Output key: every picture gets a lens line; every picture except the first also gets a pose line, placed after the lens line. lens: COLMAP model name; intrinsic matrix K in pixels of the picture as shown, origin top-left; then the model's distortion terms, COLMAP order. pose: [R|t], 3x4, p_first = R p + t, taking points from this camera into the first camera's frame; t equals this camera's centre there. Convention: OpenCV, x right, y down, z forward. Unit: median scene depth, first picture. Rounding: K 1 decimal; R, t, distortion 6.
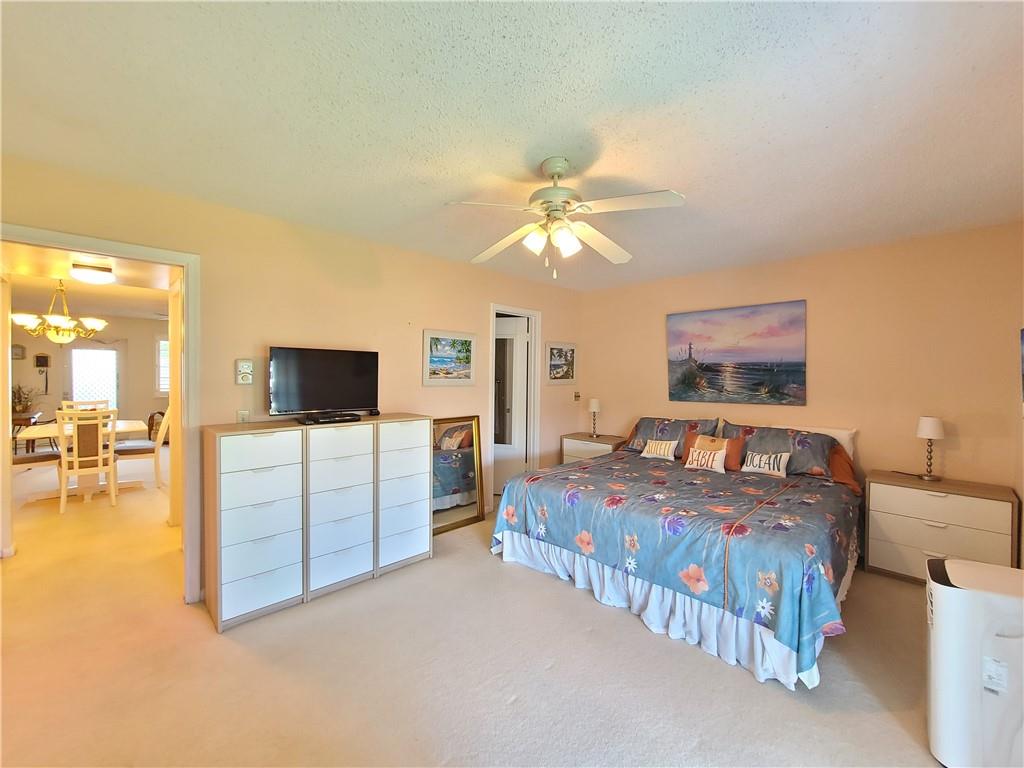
lens RADIAL K [[418.6, 0, 516.4], [0, 418.6, 381.8], [0, 0, 1]] dist [-0.001341, -0.000806]
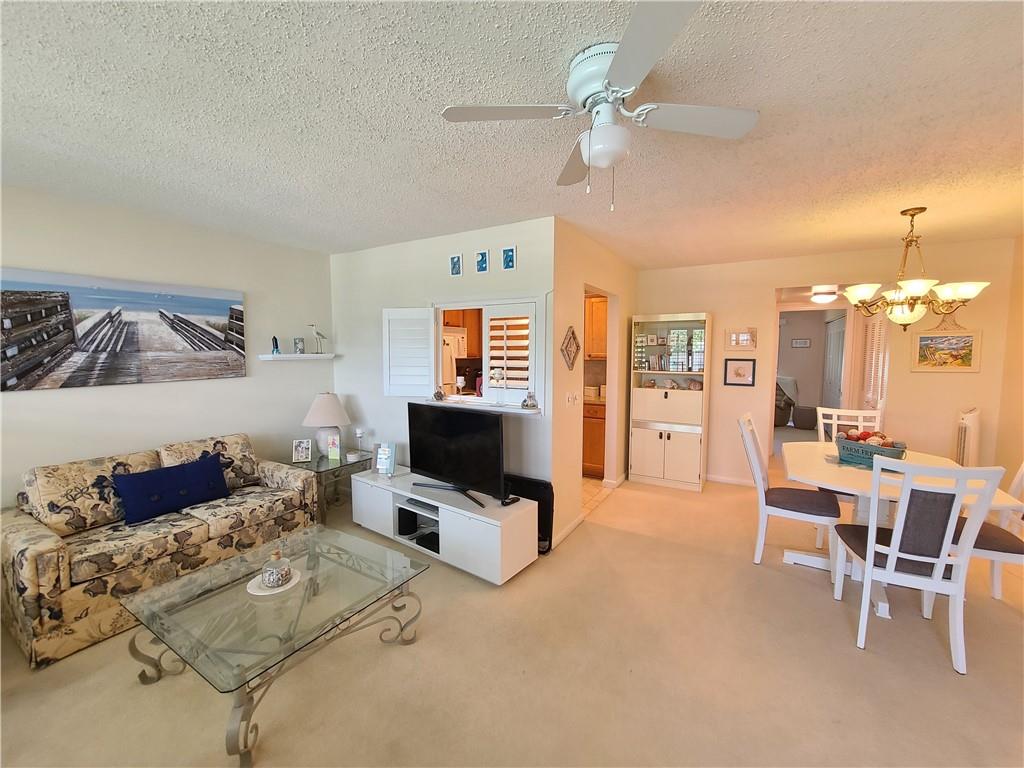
lens RADIAL K [[418.6, 0, 515.3], [0, 418.6, 380.2], [0, 0, 1]] dist [-0.001341, -0.000806]
pose [[-0.255179, -0.083165, 0.963311, -1.794045], [0.013371, 0.995895, 0.089520, -0.080101], [-0.966801, 0.035724, -0.253020, 2.007315]]
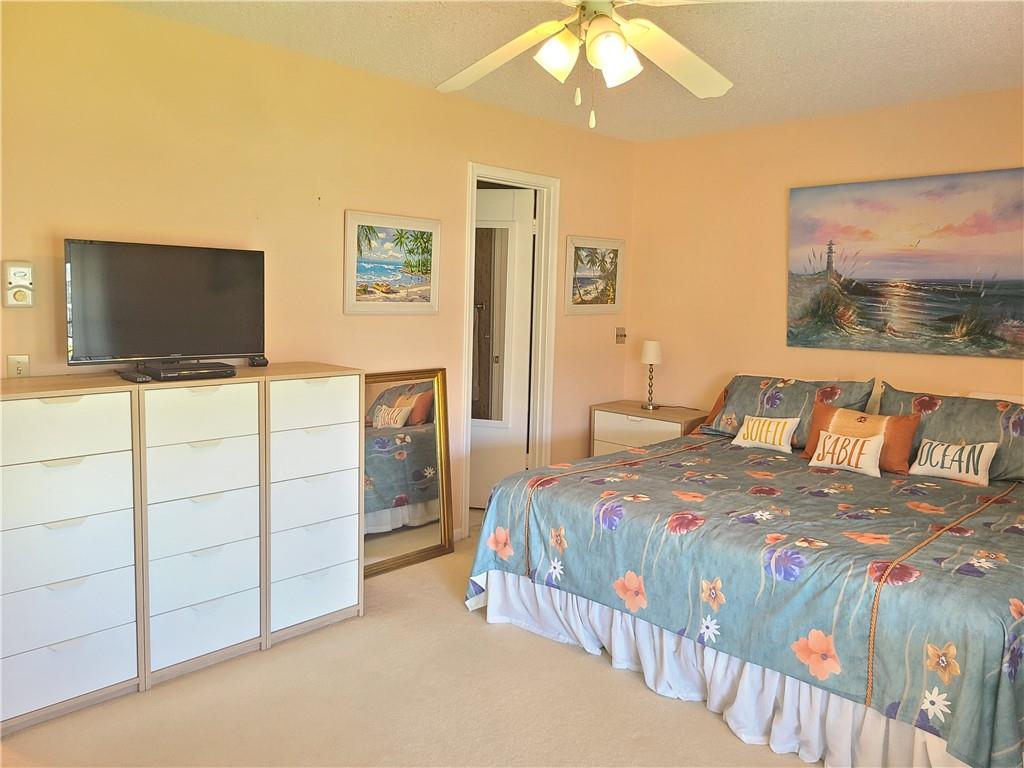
lens RADIAL K [[770.4, 0, 519.8], [0, 770.4, 370.3], [0, 0, 1]] dist [0.055471, -0.040829]
pose [[0.999732, 0.014008, 0.018444, -0.009582], [-0.015537, 0.996213, 0.085553, -0.006689], [-0.017175, -0.085816, 0.996163, -0.026156]]
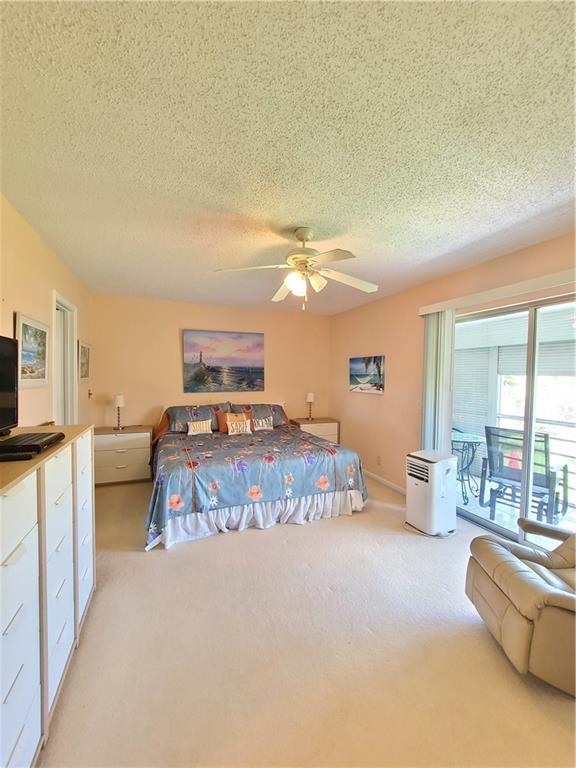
lens RADIAL K [[313.9, 0, 290.8], [0, 313.9, 387.5], [0, 0, 1]] dist [-0.001341, -0.000806]
pose [[0.387328, -0.037416, 0.921182, -0.523094], [0.009162, 0.999283, 0.036736, -0.007944], [-0.921896, -0.005789, 0.387393, 0.333792]]
